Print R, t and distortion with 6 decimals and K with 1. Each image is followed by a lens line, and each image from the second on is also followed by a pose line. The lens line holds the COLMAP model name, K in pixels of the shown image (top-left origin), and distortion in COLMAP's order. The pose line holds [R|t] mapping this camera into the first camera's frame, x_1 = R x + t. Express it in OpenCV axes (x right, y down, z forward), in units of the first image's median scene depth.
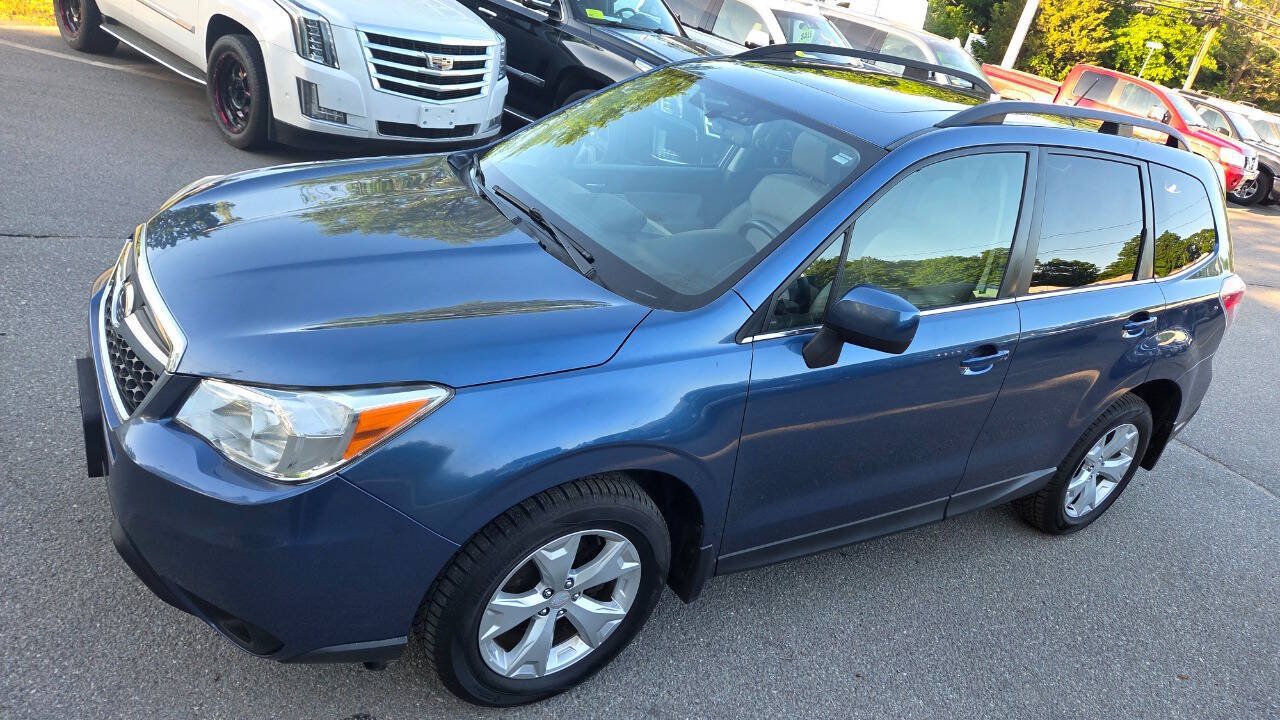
lens RADIAL K [[884.9, 0, 649.1], [0, 884.9, 373.0], [0, 0, 1]] dist [0.064939, -0.059968]
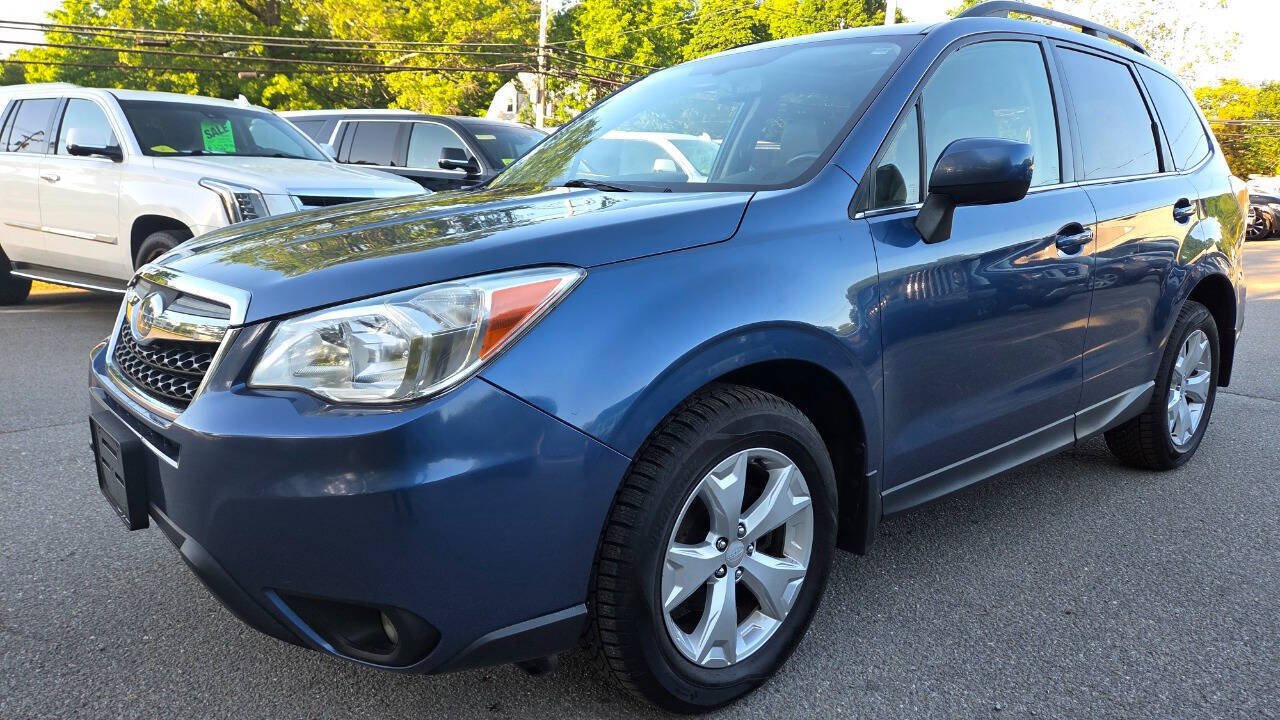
lens RADIAL K [[884.2, 0, 641.9], [0, 884.2, 365.4], [0, 0, 1]] dist [0.081216, -0.086170]
pose [[0.969358, -0.225178, 0.098188, -0.130580], [0.241528, 0.946581, -0.213657, 0.142669], [-0.044832, 0.230825, 0.971962, 0.100838]]
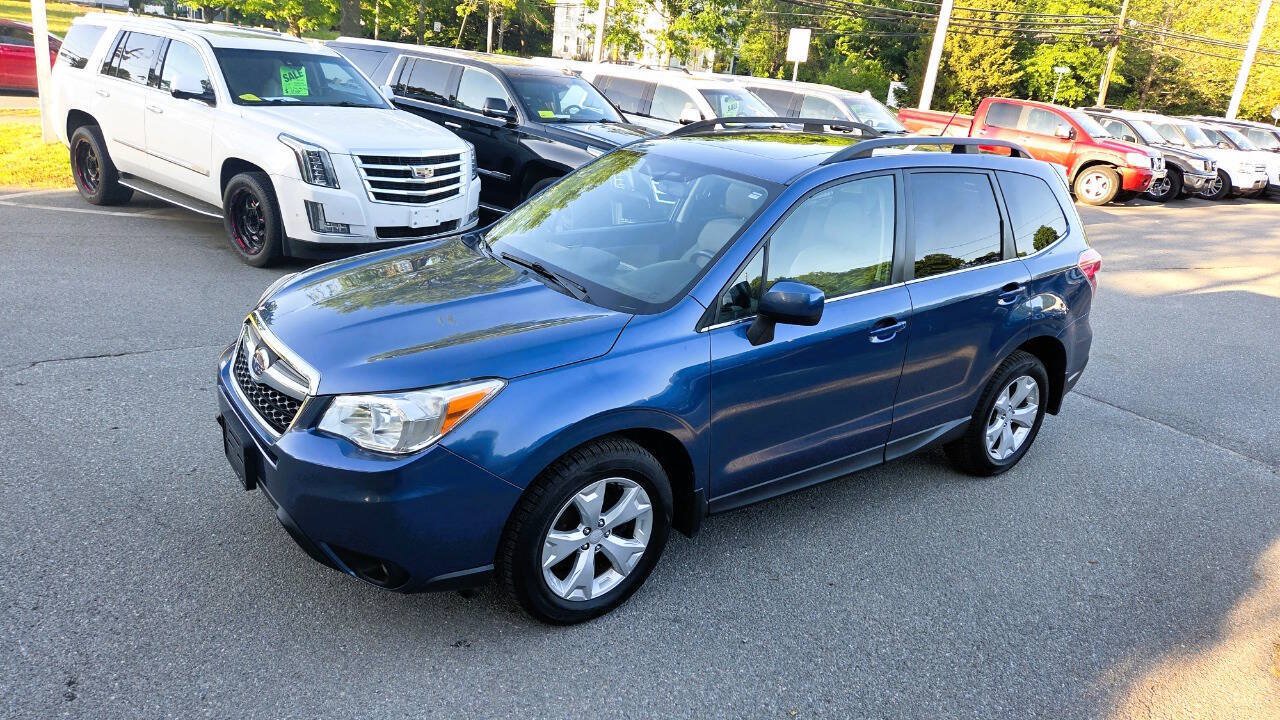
lens RADIAL K [[888.2, 0, 638.7], [0, 888.2, 356.4], [0, 0, 1]] dist [0.086173, -0.089679]
pose [[0.990311, -0.137664, 0.018215, -0.013191], [0.138810, 0.985038, -0.102134, 0.077079], [-0.003882, 0.103673, 0.994604, -0.222124]]
